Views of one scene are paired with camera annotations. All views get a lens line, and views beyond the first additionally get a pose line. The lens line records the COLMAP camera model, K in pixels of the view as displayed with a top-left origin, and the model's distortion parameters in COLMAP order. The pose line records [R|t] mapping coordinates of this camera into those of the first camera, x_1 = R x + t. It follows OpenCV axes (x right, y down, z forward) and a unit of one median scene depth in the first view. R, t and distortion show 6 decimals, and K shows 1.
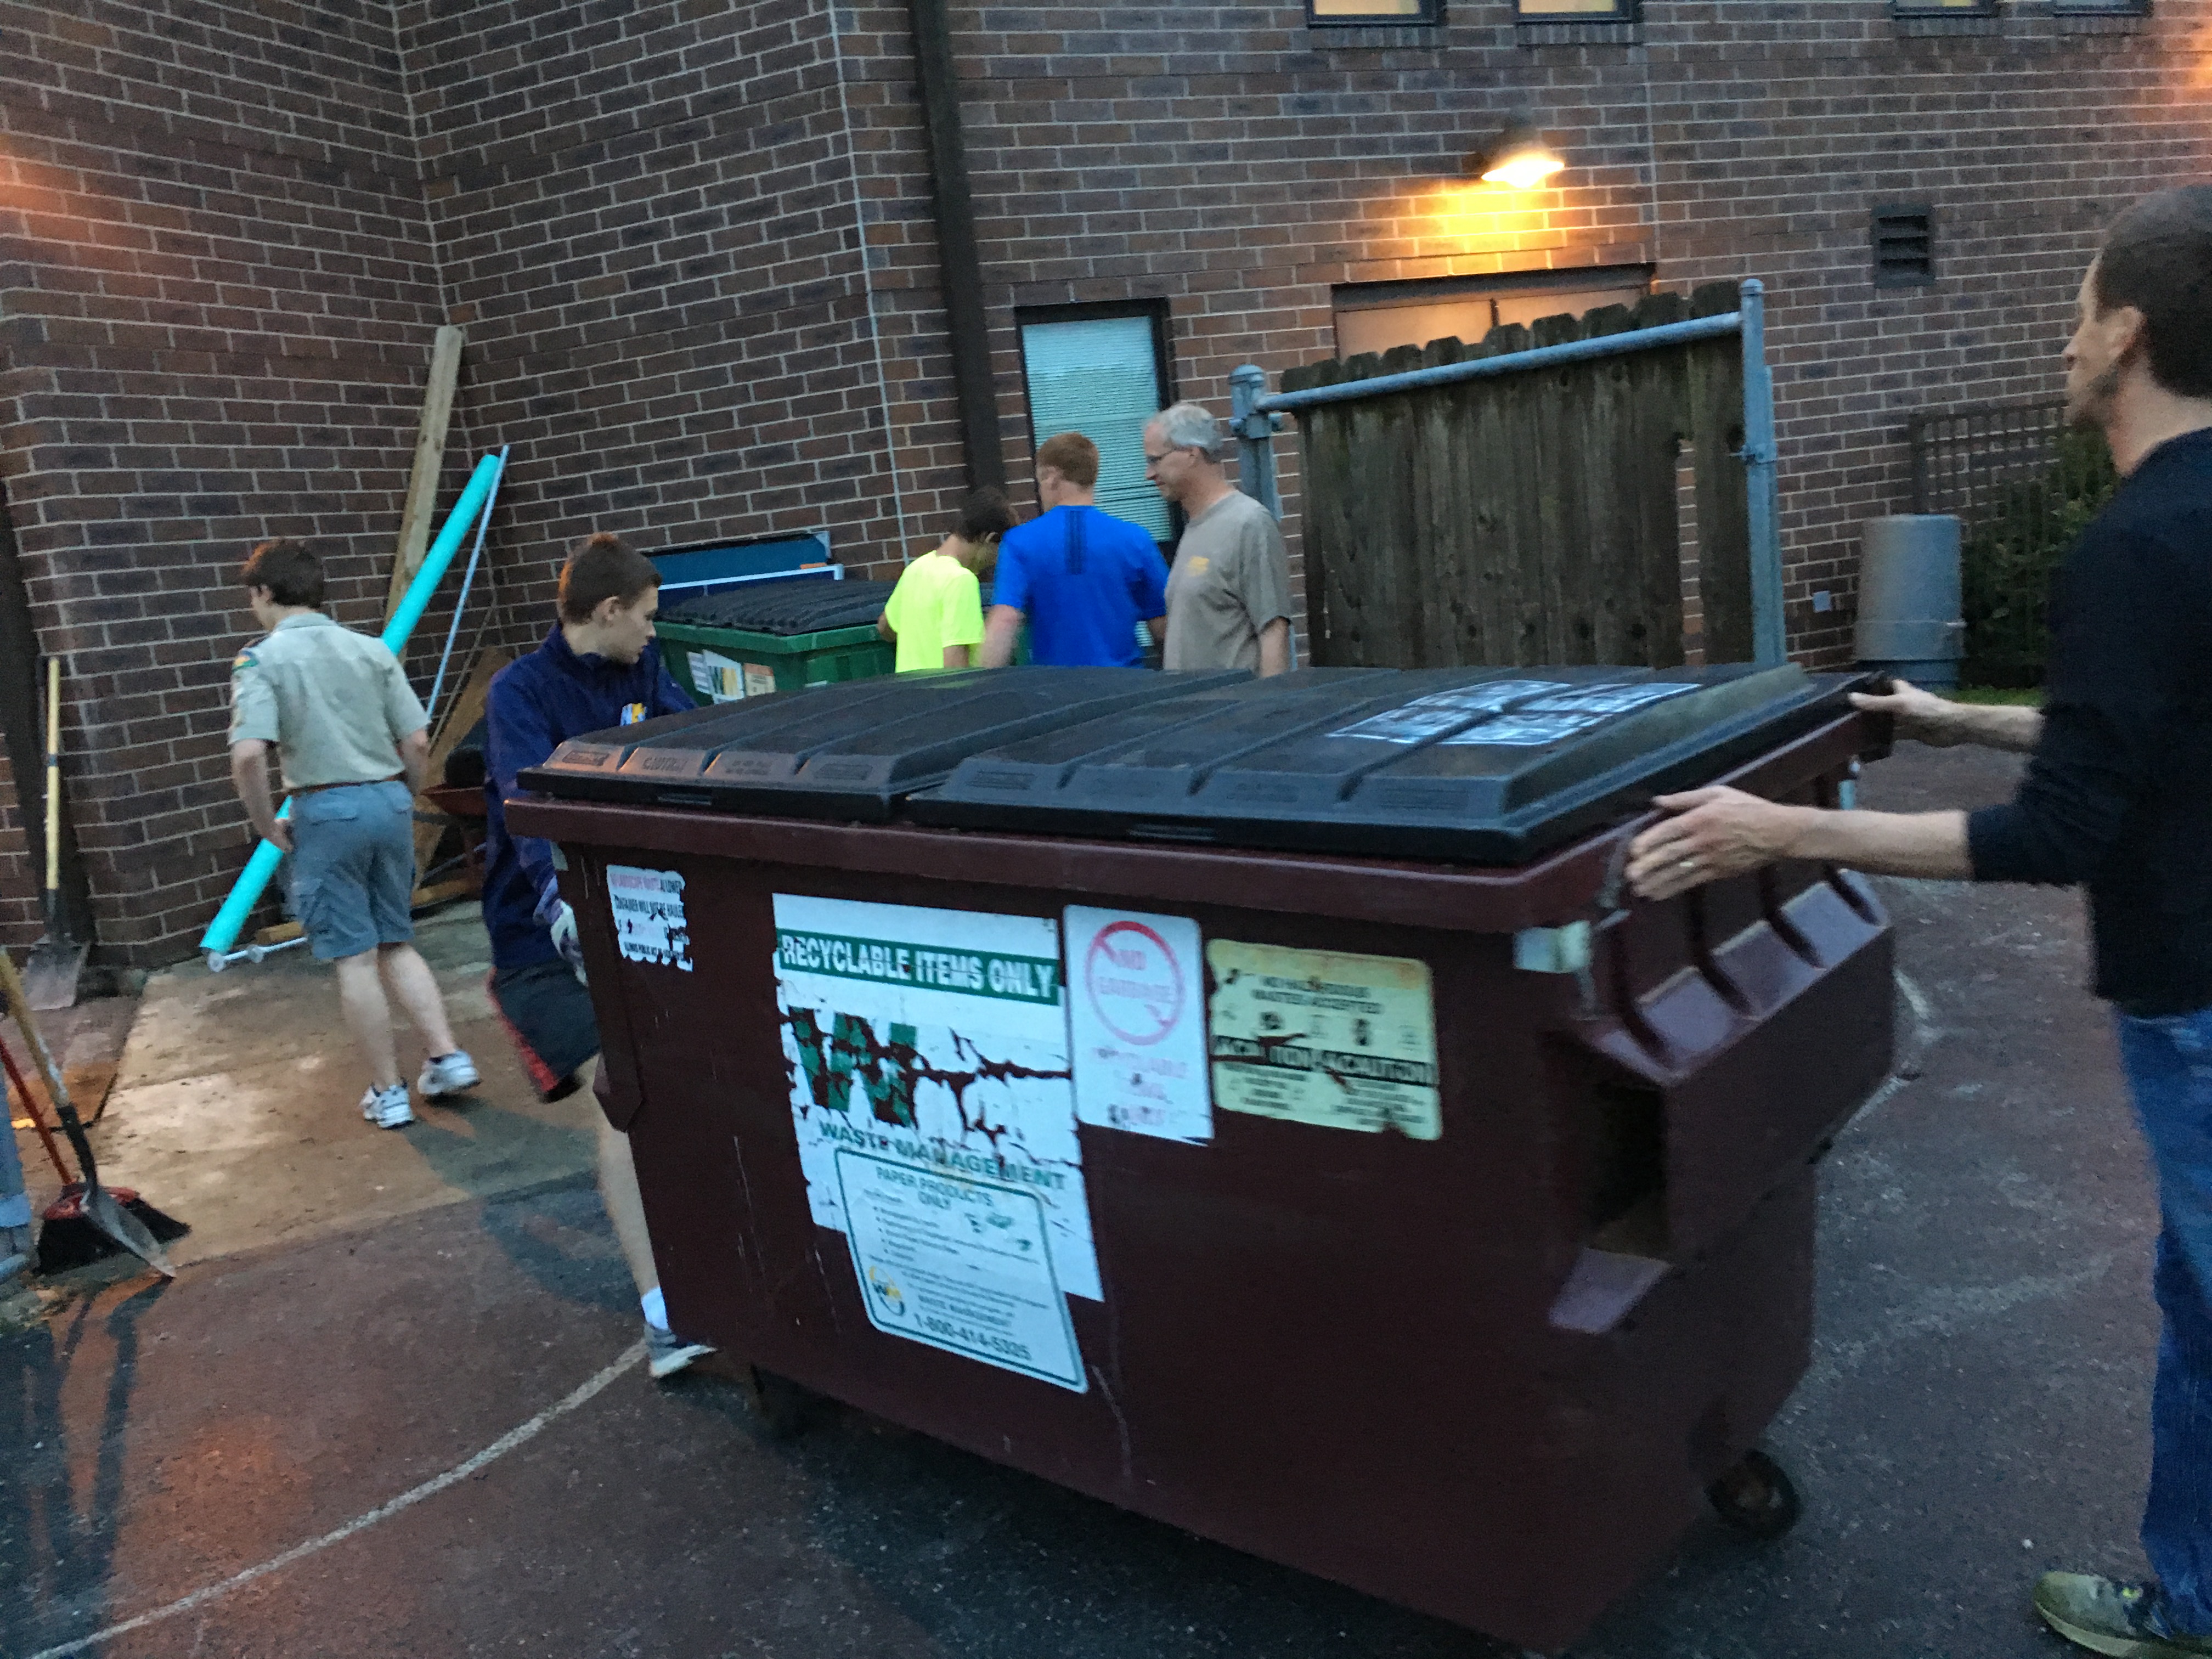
lens RADIAL K [[1859.4, 0, 1102.3], [0, 1859.4, 839.2], [0, 0, 1]] dist [0.080324, -0.105183]
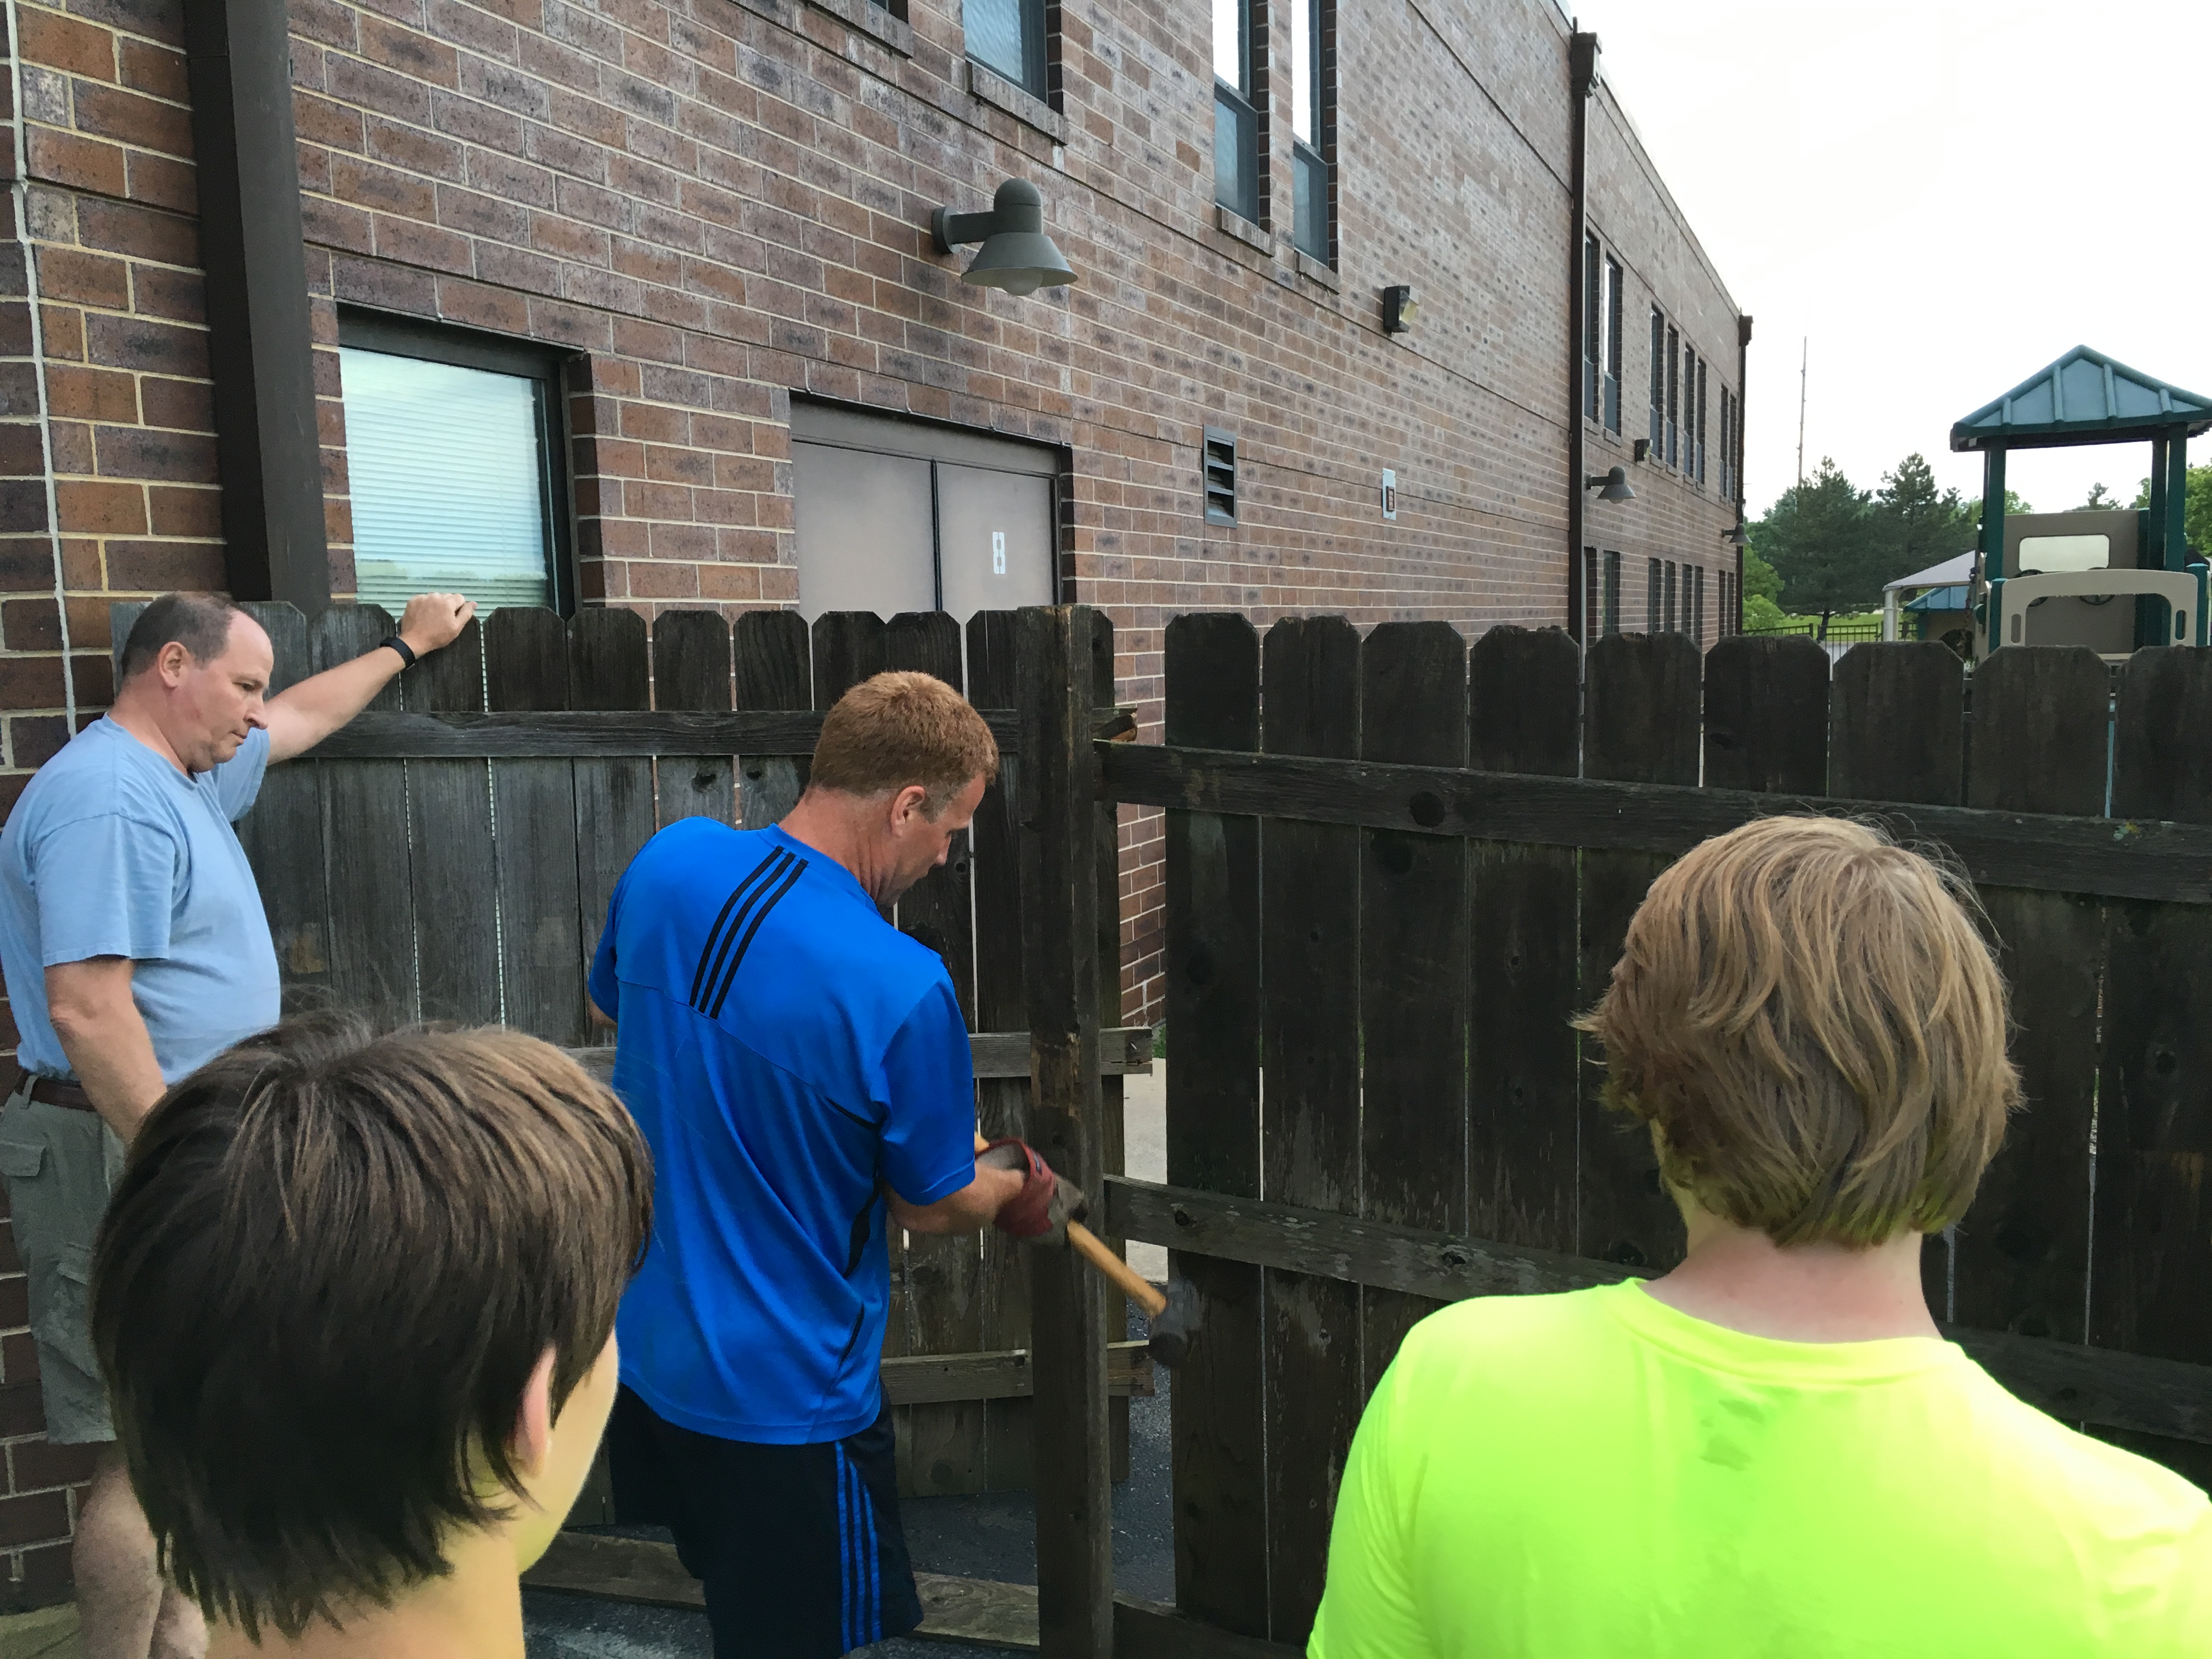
lens RADIAL K [[1867.6, 0, 1107.7], [0, 1867.6, 839.7], [0, 0, 1]] dist [0.080047, -0.102884]
pose [[0.703682, 0.015208, 0.710352, -0.235578], [0.058028, 0.995201, -0.078790, -0.116575], [-0.708142, 0.096663, 0.699422, 0.585408]]
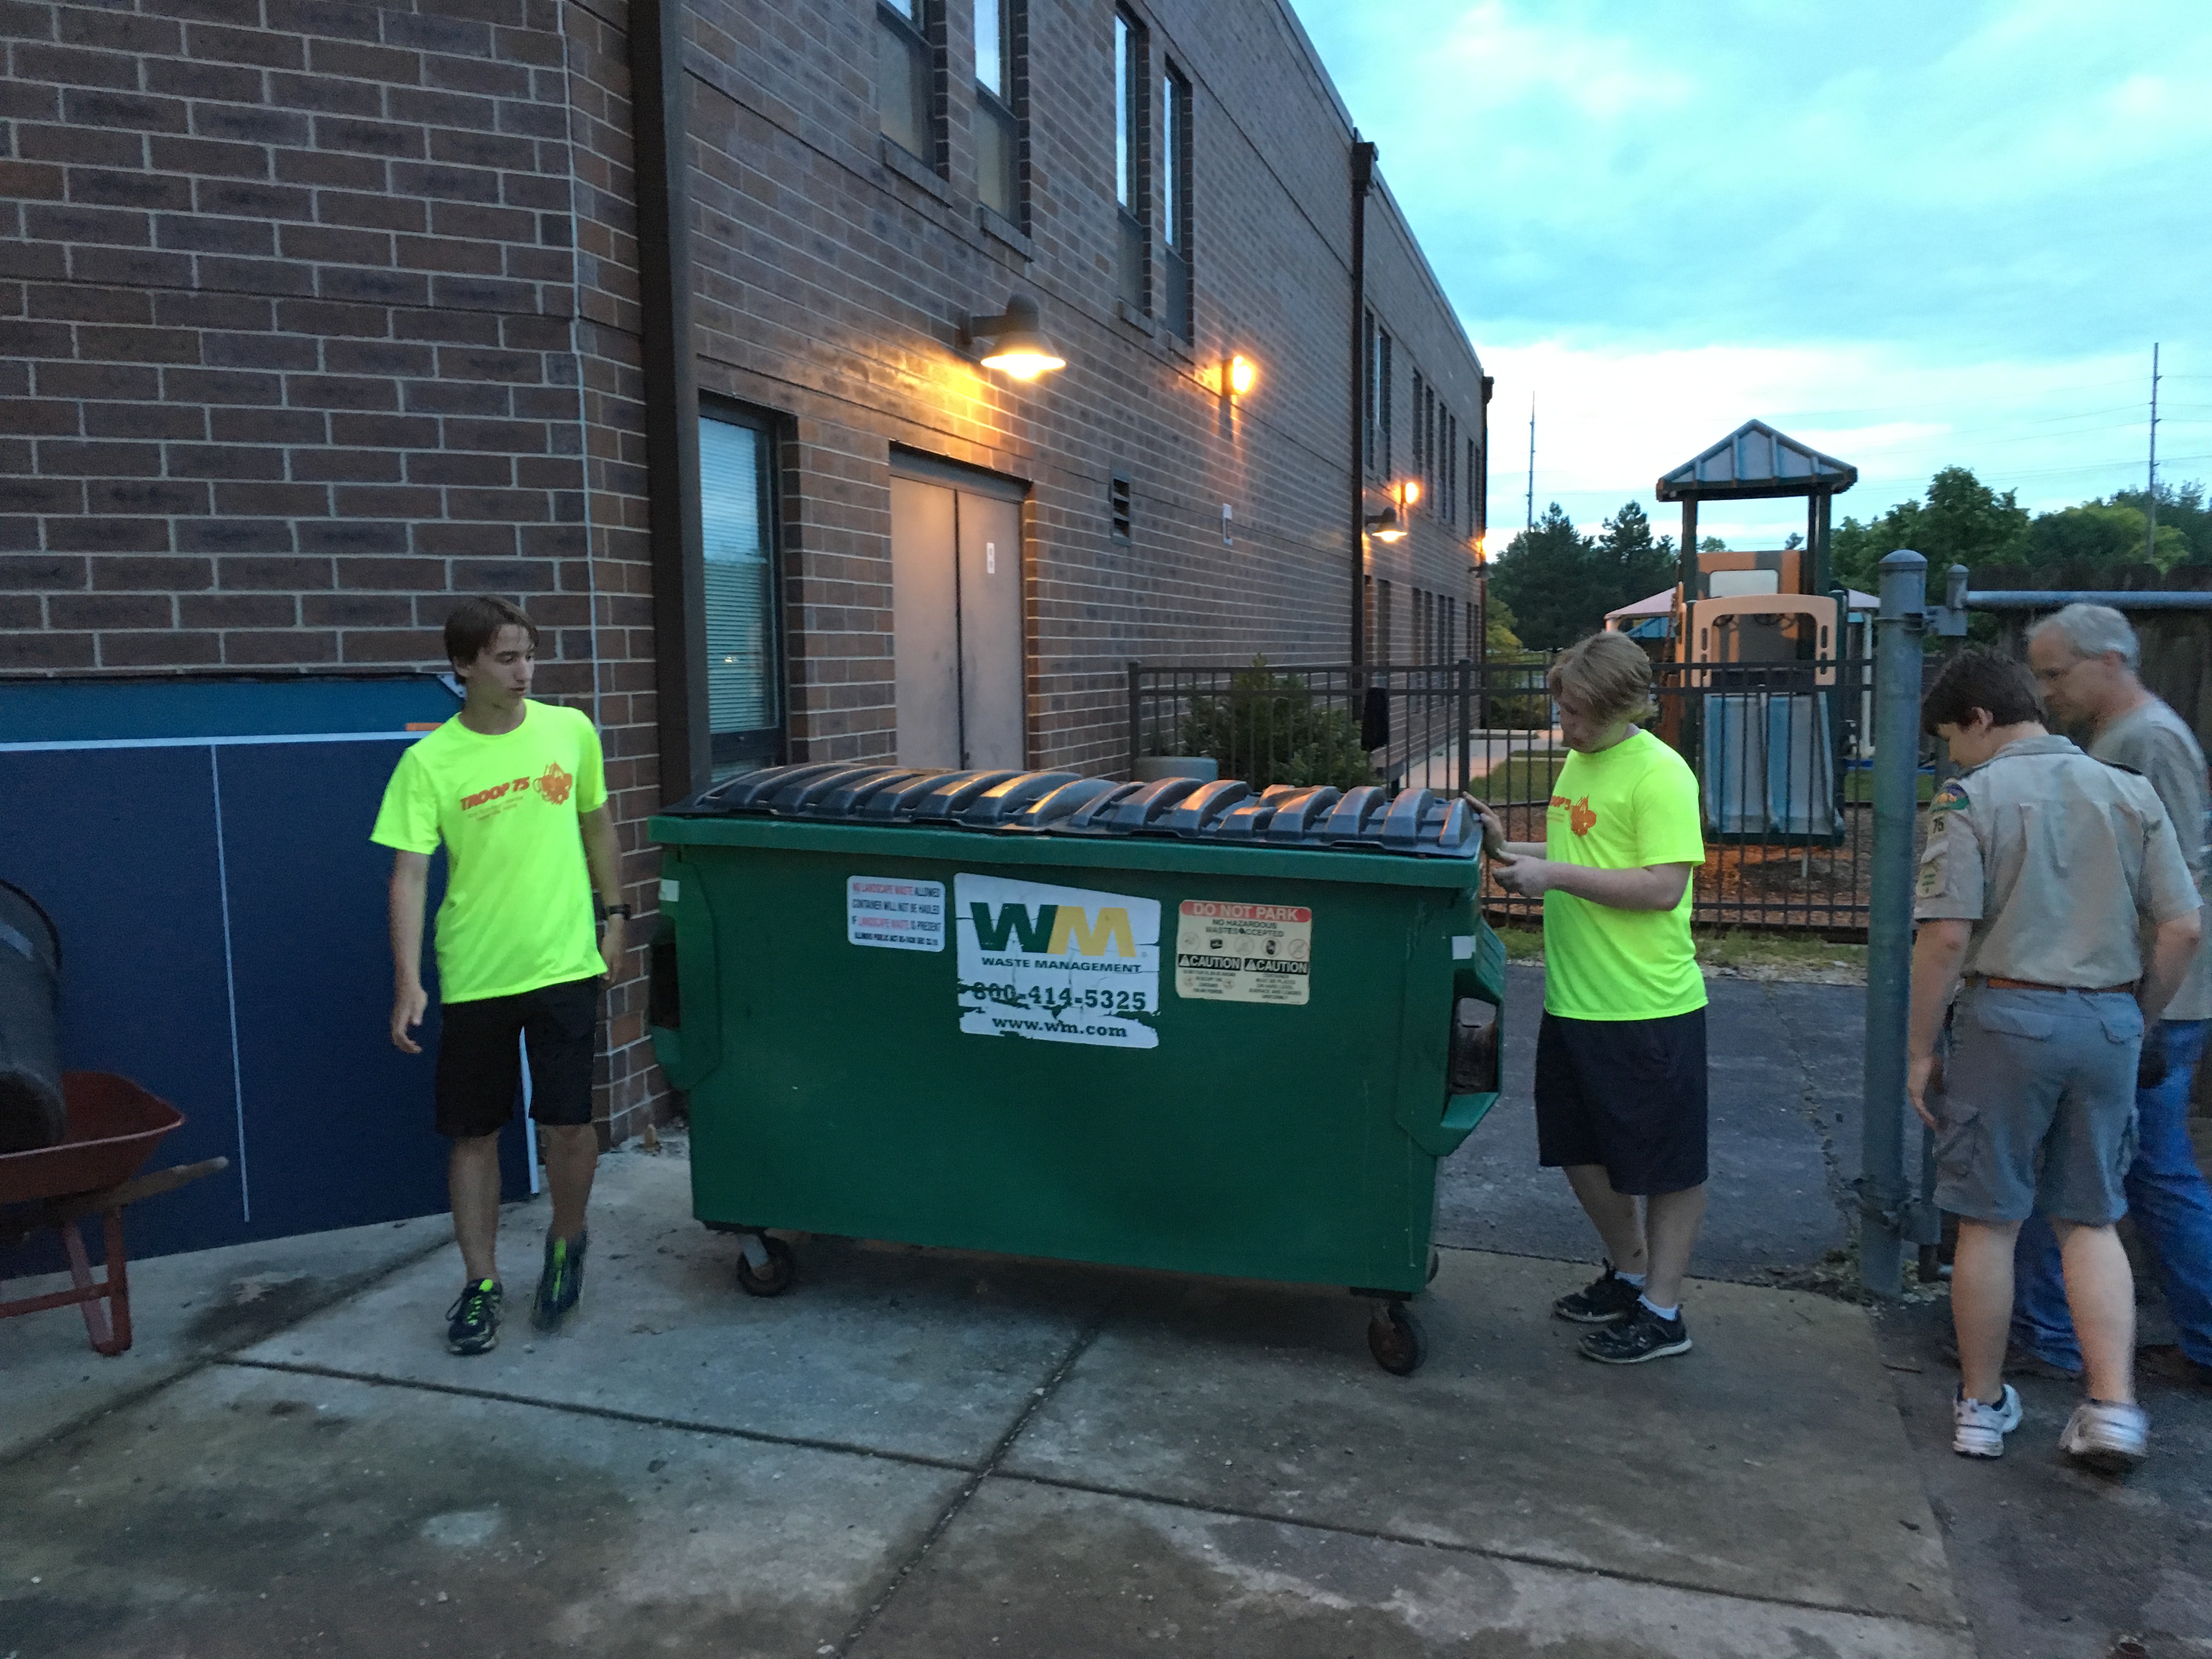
lens RADIAL K [[1859.4, 0, 1102.3], [0, 1859.4, 839.2], [0, 0, 1]] dist [0.080324, -0.105183]
pose [[0.608602, 0.026320, 0.793039, -0.516780], [0.069788, 0.993801, -0.086540, -0.043434], [-0.790401, 0.108013, 0.602992, 0.477511]]
